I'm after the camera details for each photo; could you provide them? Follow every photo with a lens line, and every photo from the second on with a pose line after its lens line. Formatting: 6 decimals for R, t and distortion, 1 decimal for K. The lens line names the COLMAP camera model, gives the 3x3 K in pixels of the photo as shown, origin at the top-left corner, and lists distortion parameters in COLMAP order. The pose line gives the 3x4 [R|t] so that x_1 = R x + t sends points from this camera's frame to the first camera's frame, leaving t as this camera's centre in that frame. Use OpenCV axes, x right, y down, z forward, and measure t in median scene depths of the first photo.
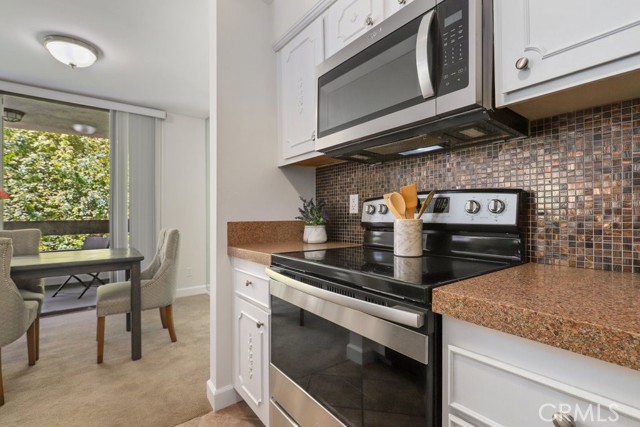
lens RADIAL K [[295.5, 0, 320.5], [0, 295.5, 217.0], [0, 0, 1]] dist [-0.014191, 0.004445]
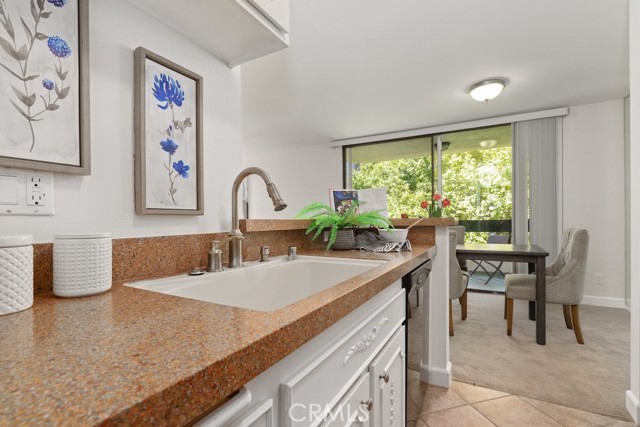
lens RADIAL K [[295.5, 0, 319.4], [0, 295.5, 219.7], [0, 0, 1]] dist [-0.014191, 0.004445]
pose [[0.383870, 0.001957, -0.923385, 0.063249], [0.004698, 0.999981, 0.004073, 0.001856], [0.923375, -0.005901, 0.383853, -0.165712]]
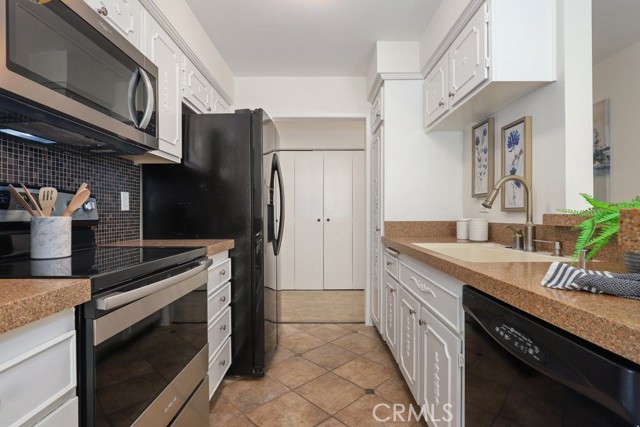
lens RADIAL K [[315.4, 0, 319.7], [0, 315.4, 214.2], [0, 0, 1]] dist [0.000555, 0.000032]
pose [[-0.791329, 0.003959, 0.611377, -0.393253], [0.004508, 0.999990, -0.000640, 0.001053], [-0.611373, 0.002249, -0.791339, 0.534816]]
